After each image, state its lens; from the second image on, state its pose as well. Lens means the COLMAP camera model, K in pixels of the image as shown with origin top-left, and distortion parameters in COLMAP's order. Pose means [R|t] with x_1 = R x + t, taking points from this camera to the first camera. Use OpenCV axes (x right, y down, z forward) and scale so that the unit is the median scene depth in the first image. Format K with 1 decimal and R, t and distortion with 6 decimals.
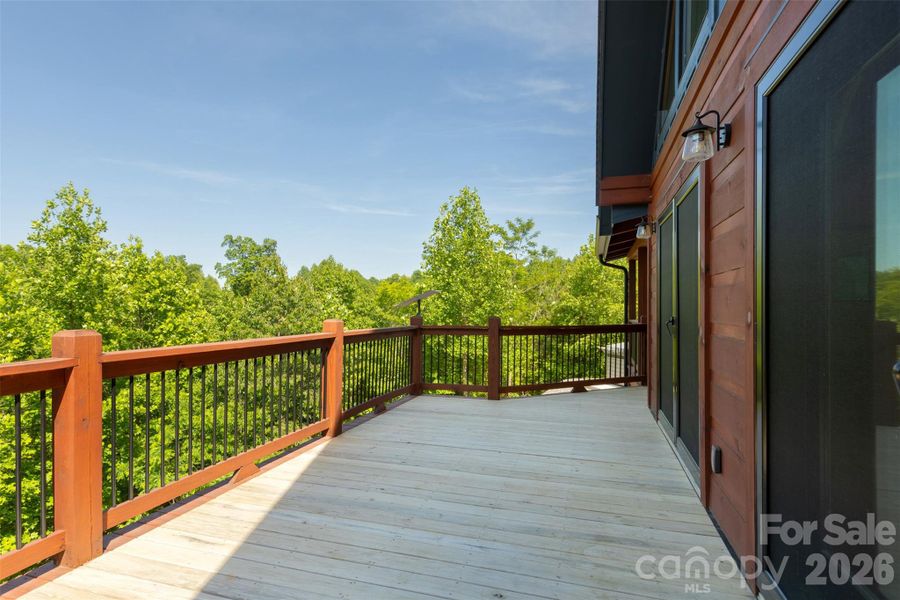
lens RADIAL K [[484.1, 0, 449.9], [0, 484.1, 303.3], [0, 0, 1]] dist [0.003772, -0.000081]
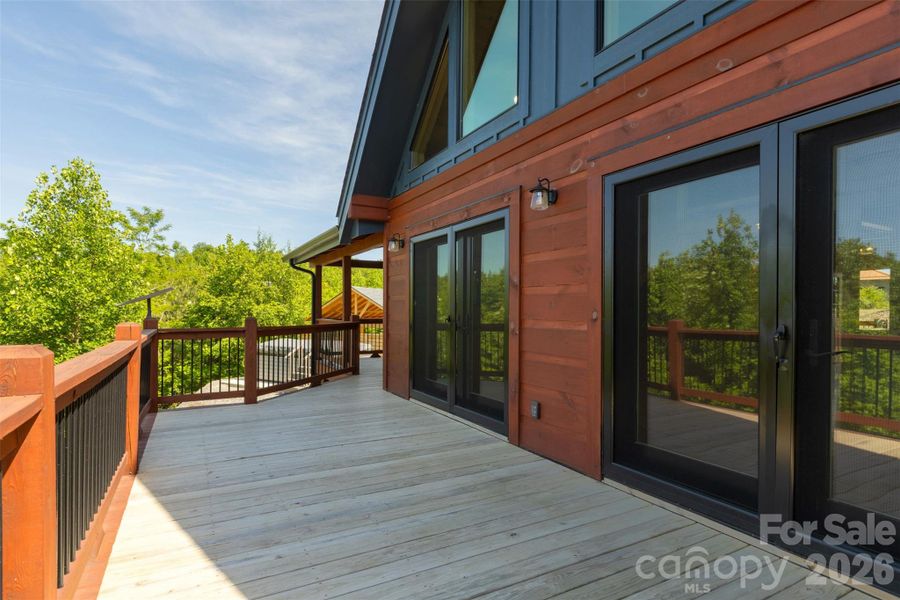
lens RADIAL K [[452.7, 0, 449.2], [0, 452.7, 305.5], [0, 0, 1]] dist [-0.001953, -0.000540]
pose [[0.698064, 0.007804, 0.715993, -0.288077], [-0.010207, 0.999947, -0.000947, 0.001344], [-0.715963, -0.006647, 0.698107, 0.097150]]
